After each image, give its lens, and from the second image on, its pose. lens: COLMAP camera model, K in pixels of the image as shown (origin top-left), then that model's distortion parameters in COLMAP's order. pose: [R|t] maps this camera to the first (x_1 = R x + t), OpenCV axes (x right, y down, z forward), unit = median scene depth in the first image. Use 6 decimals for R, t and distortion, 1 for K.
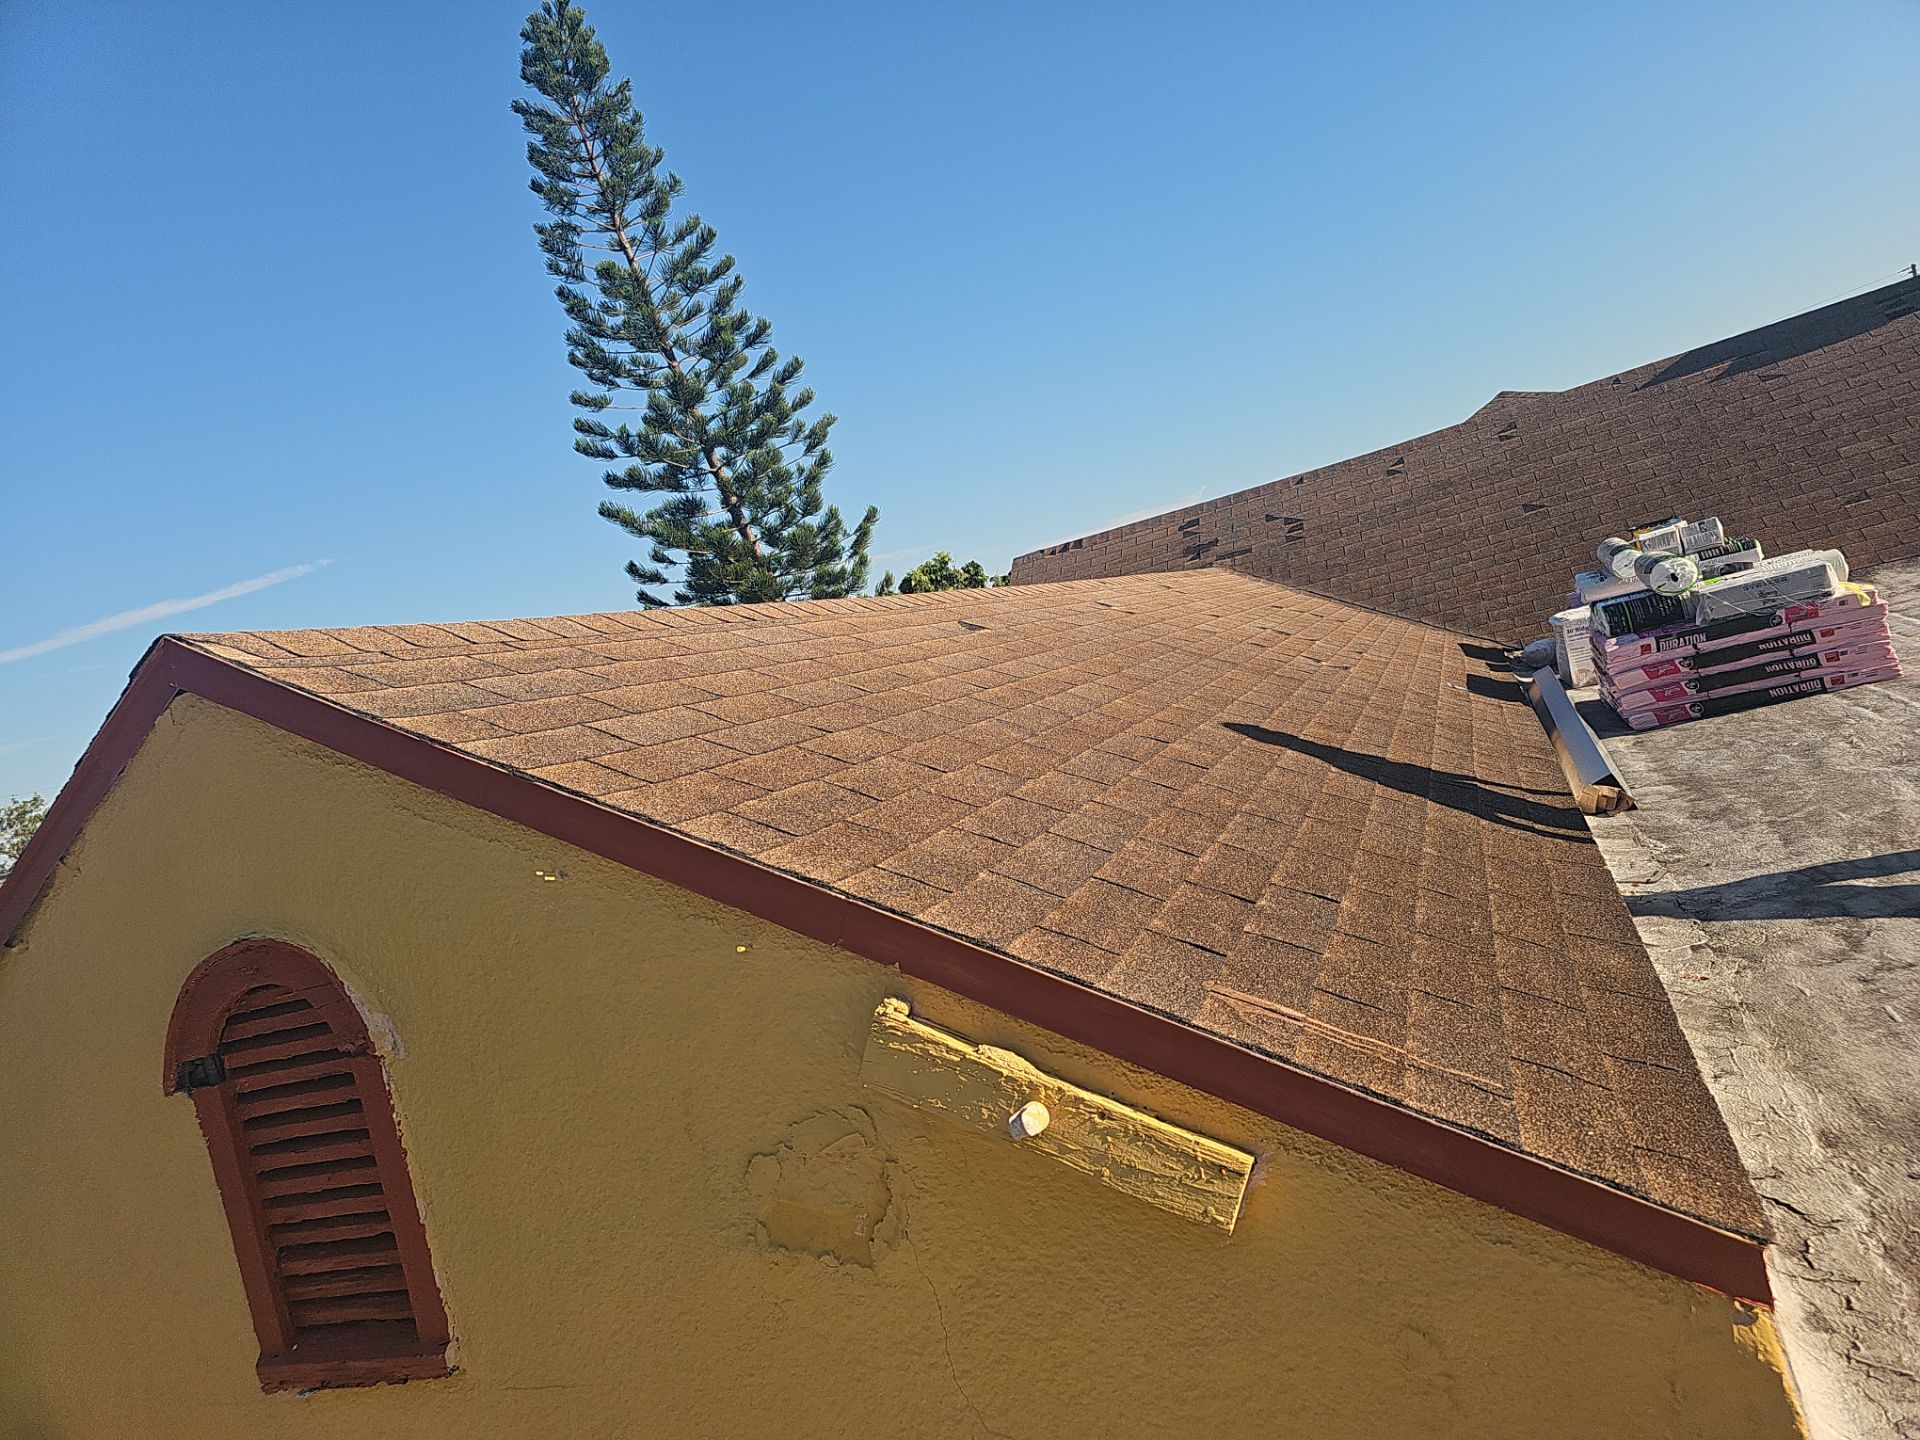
lens RADIAL K [[1287.8, 0, 959.7], [0, 1287.8, 765.5], [0, 0, 1]] dist [0.062662, -0.089194]
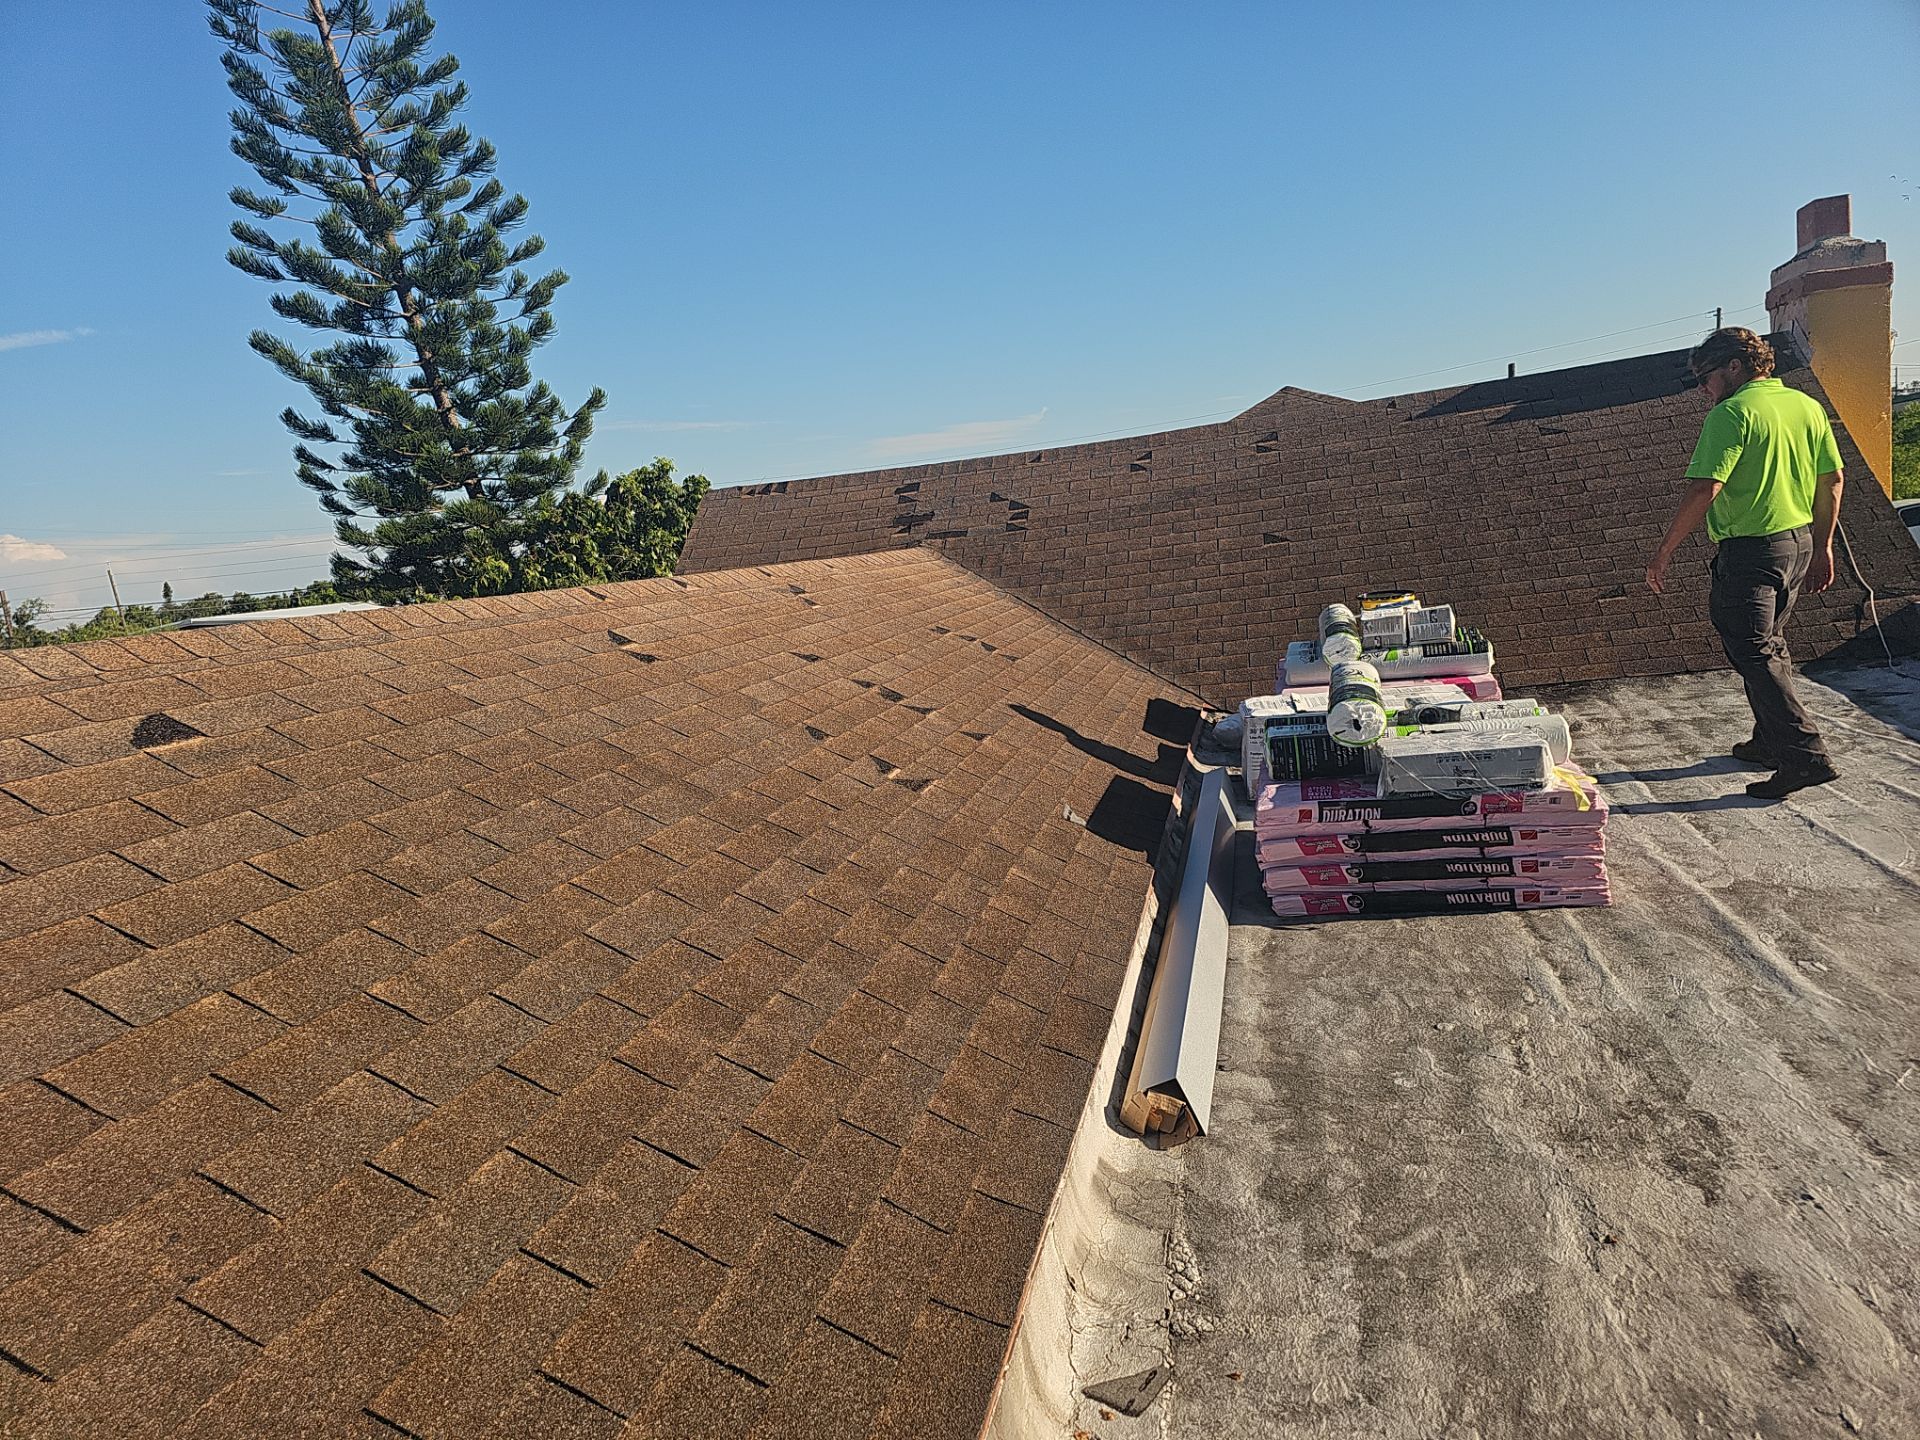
lens RADIAL K [[1210.3, 0, 998.5], [0, 1210.3, 749.0], [0, 0, 1]] dist [0.028717, -0.023612]
pose [[0.980620, 0.120059, 0.154826, 0.099107], [-0.133644, 0.987754, 0.080512, -0.065915], [-0.143264, -0.099643, 0.984656, 0.140494]]
